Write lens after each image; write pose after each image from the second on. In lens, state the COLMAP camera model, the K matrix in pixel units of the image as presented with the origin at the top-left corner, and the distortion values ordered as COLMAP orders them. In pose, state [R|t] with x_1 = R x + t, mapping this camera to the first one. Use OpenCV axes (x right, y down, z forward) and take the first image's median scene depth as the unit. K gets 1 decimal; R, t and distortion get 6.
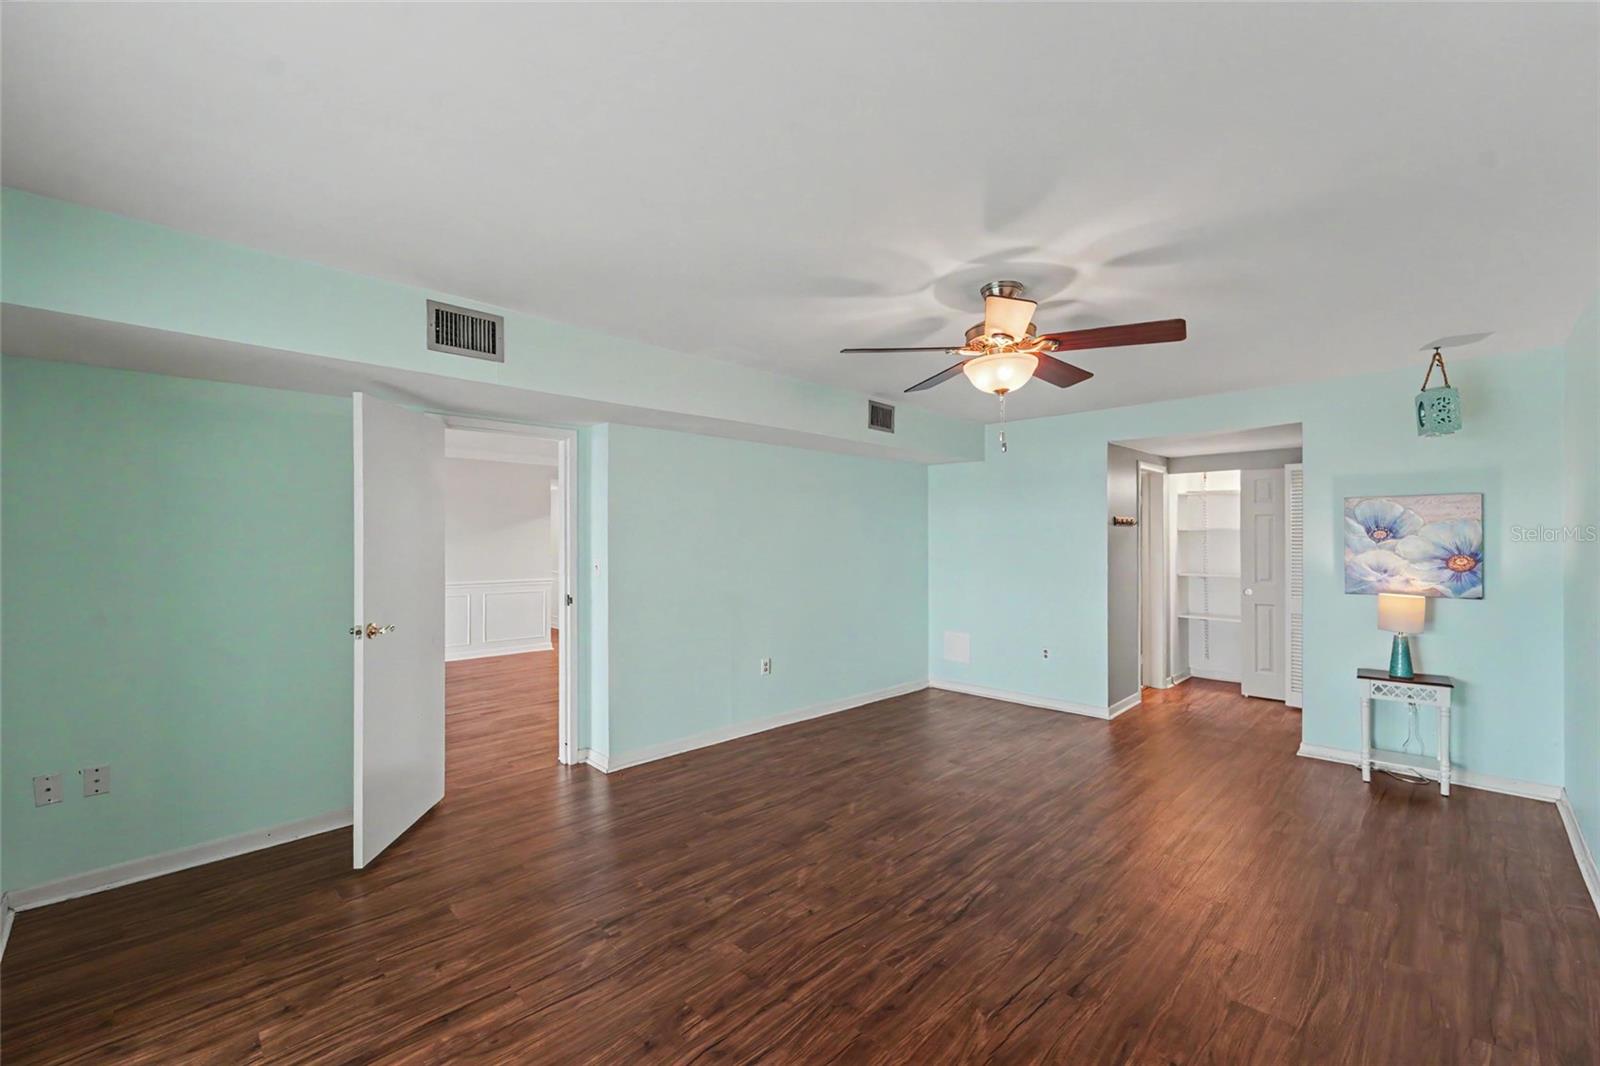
lens RADIAL K [[652.6, 0, 797.0], [0, 652.6, 529.0], [0, 0, 1]] dist [0.010302, -0.005539]
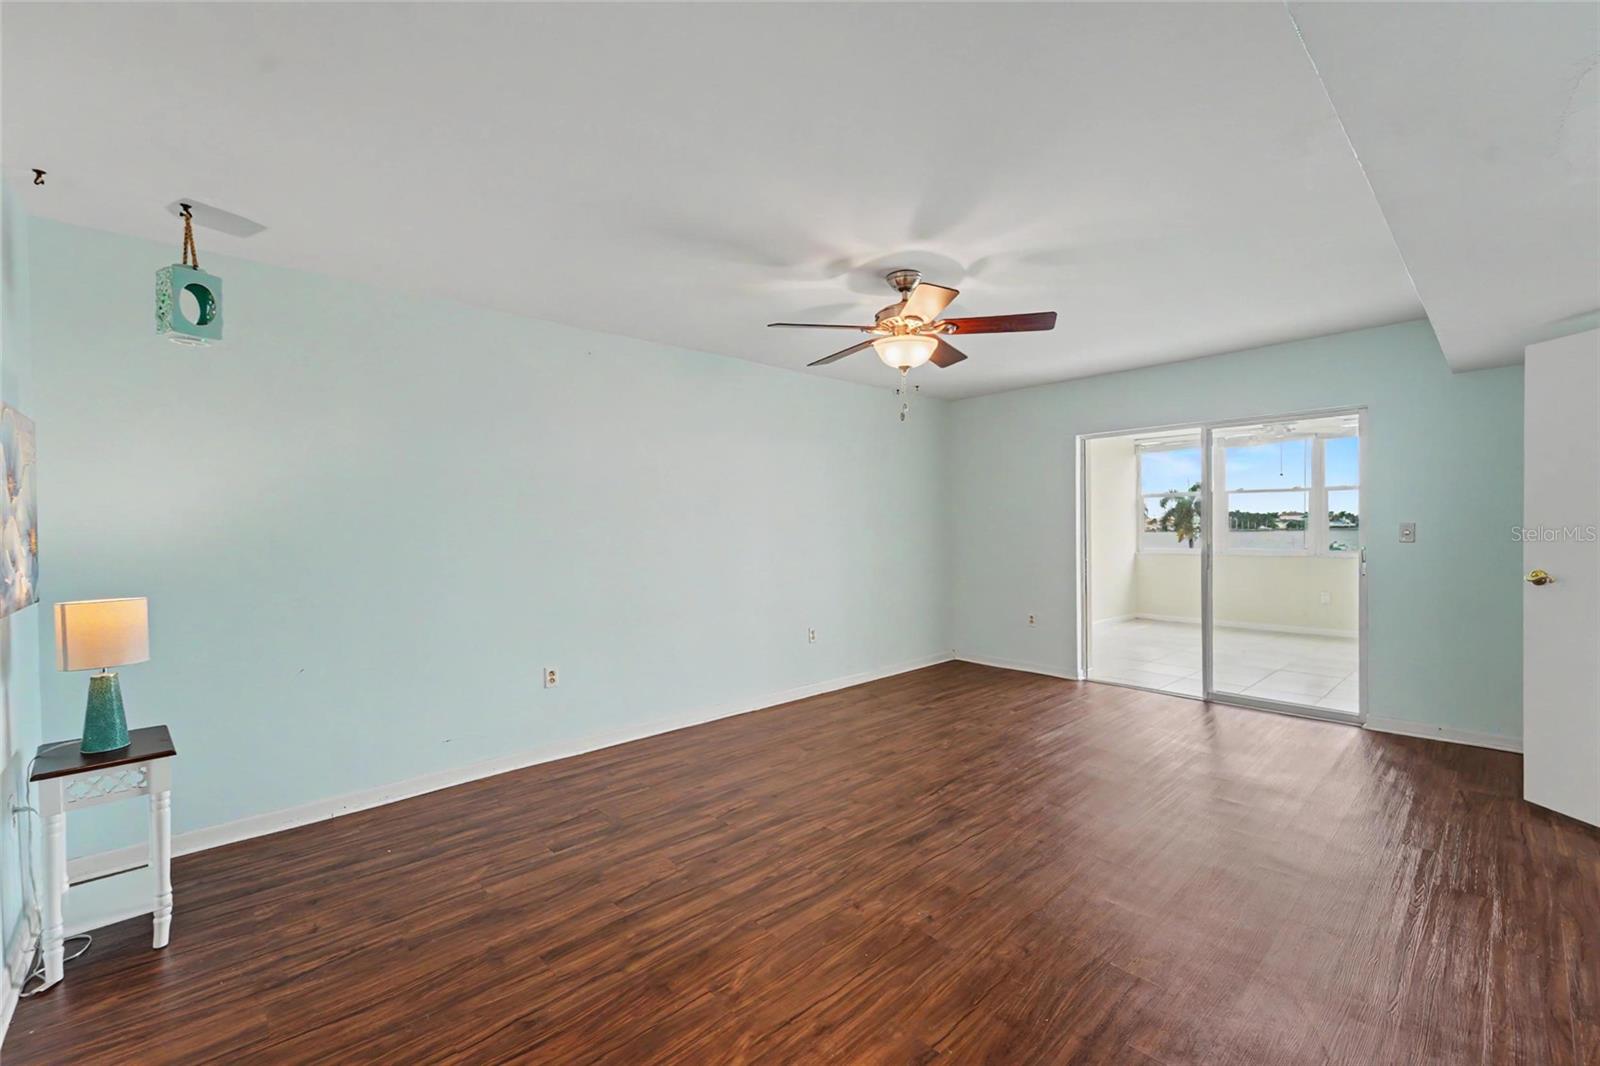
lens RADIAL K [[652.6, 0, 797.0], [0, 652.6, 529.0], [0, 0, 1]] dist [0.010302, -0.005539]
pose [[-0.998988, 0.018117, 0.041161, 0.330902], [0.017731, 0.999796, -0.009719, 0.057073], [-0.041329, -0.008980, -0.999105, 1.570799]]
